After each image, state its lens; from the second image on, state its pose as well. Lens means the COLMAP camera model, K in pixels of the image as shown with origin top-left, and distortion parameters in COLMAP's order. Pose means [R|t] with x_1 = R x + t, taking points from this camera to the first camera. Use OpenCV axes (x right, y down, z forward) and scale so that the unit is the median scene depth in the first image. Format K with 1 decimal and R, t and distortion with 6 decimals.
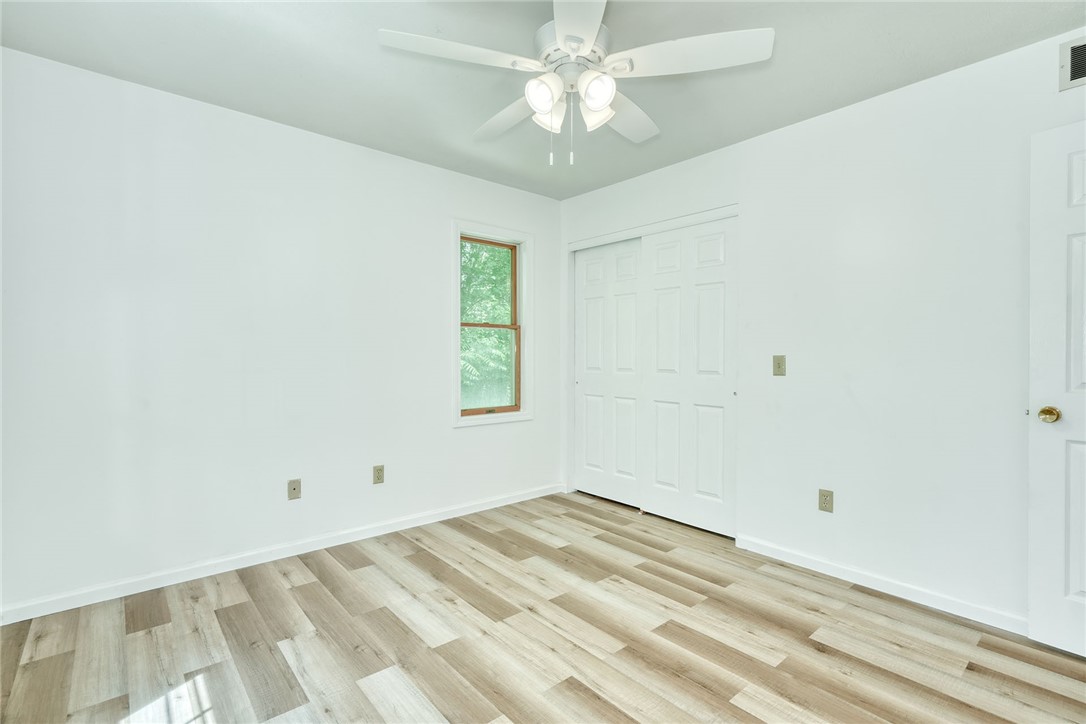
lens RADIAL K [[501.4, 0, 543.6], [0, 501.4, 355.1], [0, 0, 1]] dist [-0.003016, 0.000244]
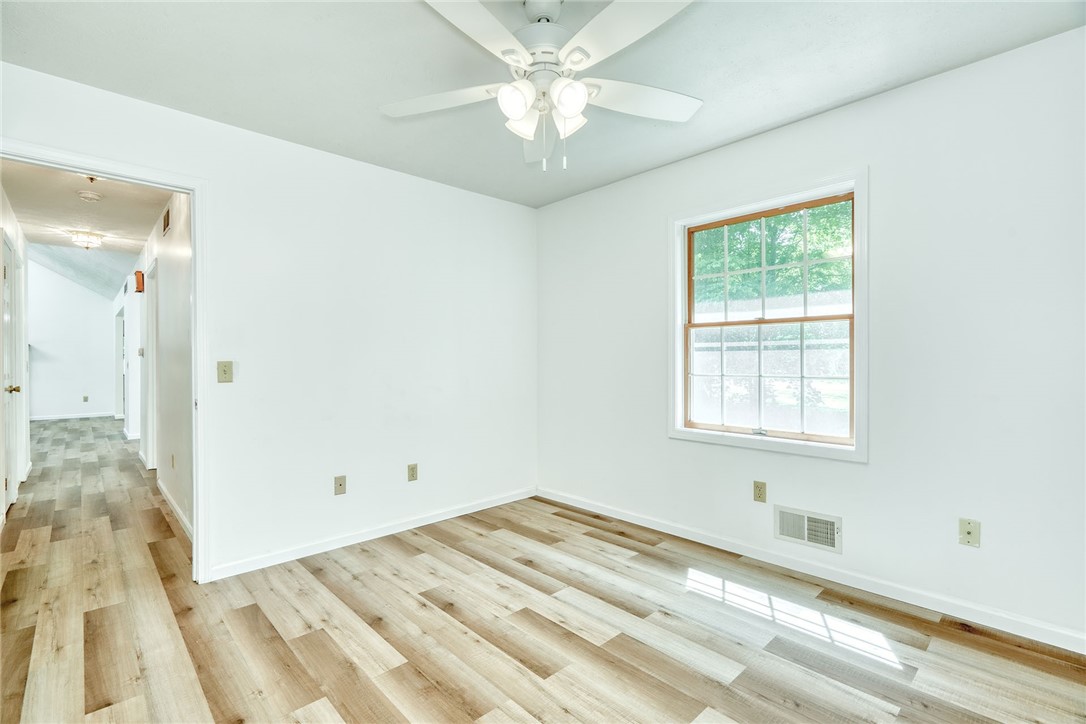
lens RADIAL K [[496.5, 0, 544.8], [0, 496.5, 362.5], [0, 0, 1]] dist [-0.002876, 0.000244]
pose [[-0.998791, 0.001120, -0.049153, 0.077455], [0.000902, 0.999990, 0.004457, 0.000184], [0.049157, 0.004407, -0.998781, 1.493560]]
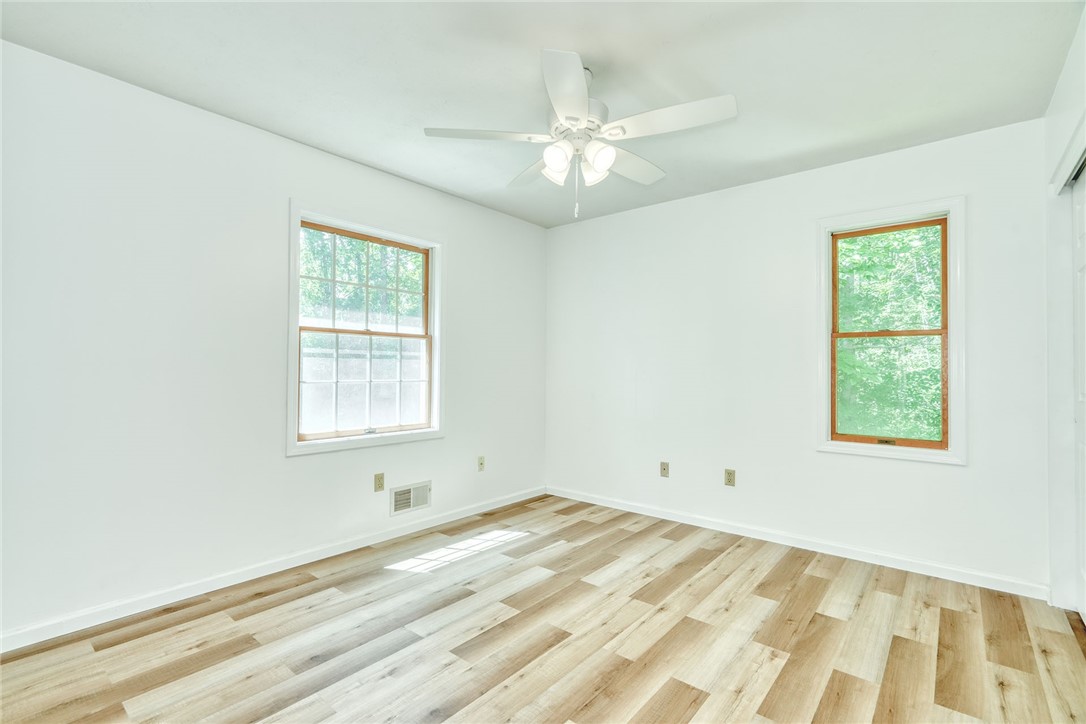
lens RADIAL K [[497.2, 0, 537.6], [0, 497.2, 364.0], [0, 0, 1]] dist [-0.004473, 0.001429]
pose [[0.160686, -0.010566, -0.986949, 0.921954], [-0.006952, 0.999906, -0.011837, 0.004084], [0.986981, 0.008763, 0.160597, 0.539439]]
